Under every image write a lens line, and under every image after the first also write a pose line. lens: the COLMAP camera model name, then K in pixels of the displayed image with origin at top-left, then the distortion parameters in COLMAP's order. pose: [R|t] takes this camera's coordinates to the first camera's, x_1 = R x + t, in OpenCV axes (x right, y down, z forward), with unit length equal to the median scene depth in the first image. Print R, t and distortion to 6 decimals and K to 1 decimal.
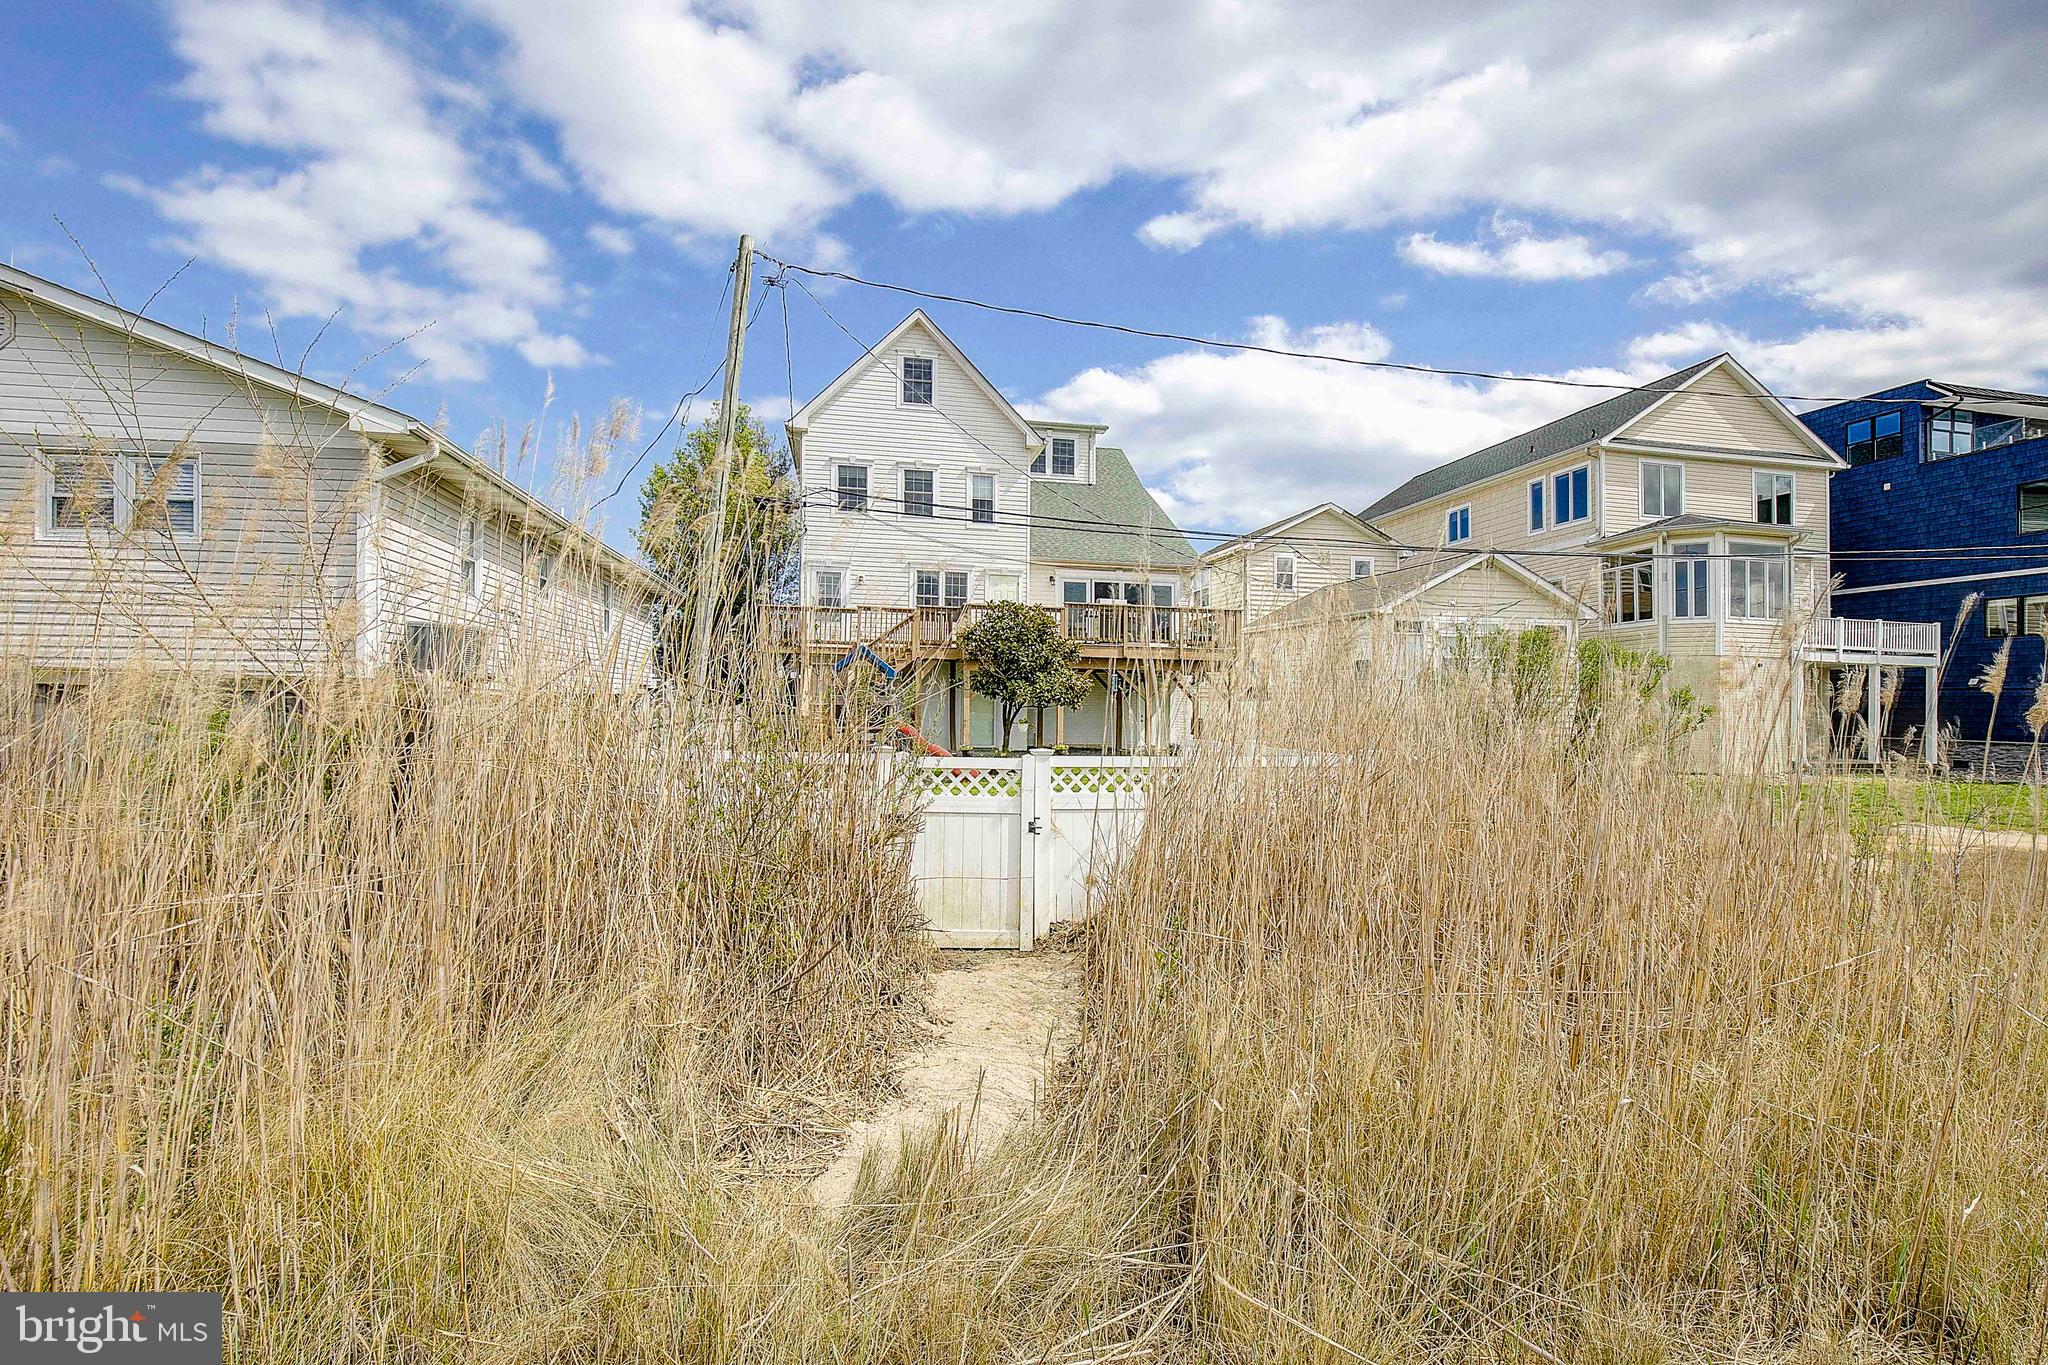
lens RADIAL K [[957.8, 0, 1052.3], [0, 957.8, 694.9], [0, 0, 1]] dist [-0.033064, -0.000194]
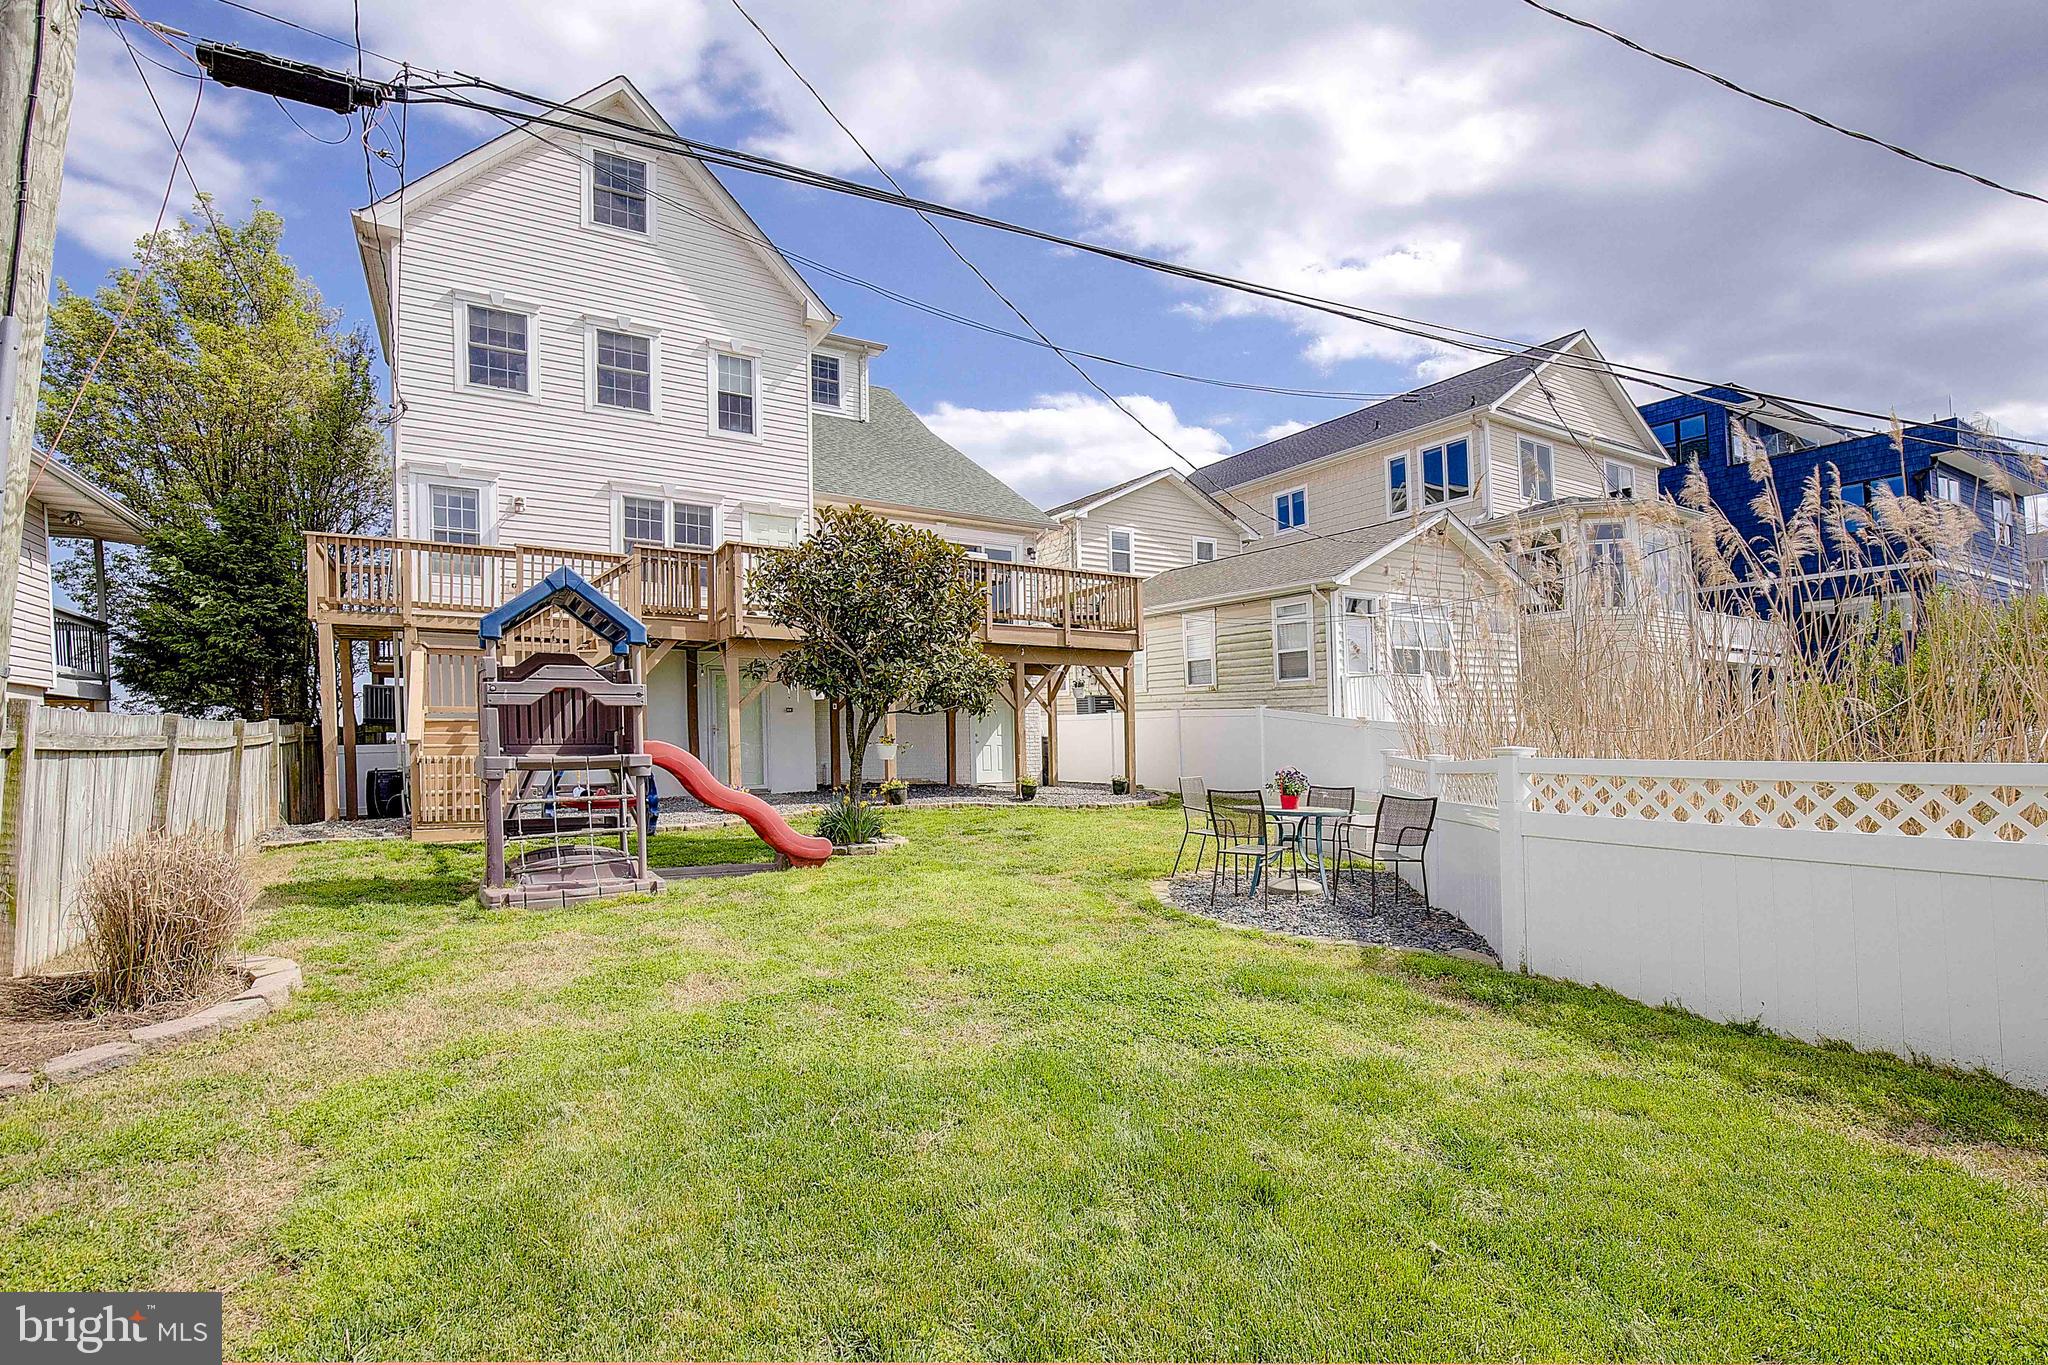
lens RADIAL K [[941.6, 0, 1086.3], [0, 941.6, 721.4], [0, 0, 1]] dist [-0.031059, 0.000056]
pose [[0.927657, -0.016252, 0.373080, -0.088744], [0.016917, 0.999856, 0.001491, 0.013220], [-0.373051, 0.004928, 0.927798, 0.337272]]
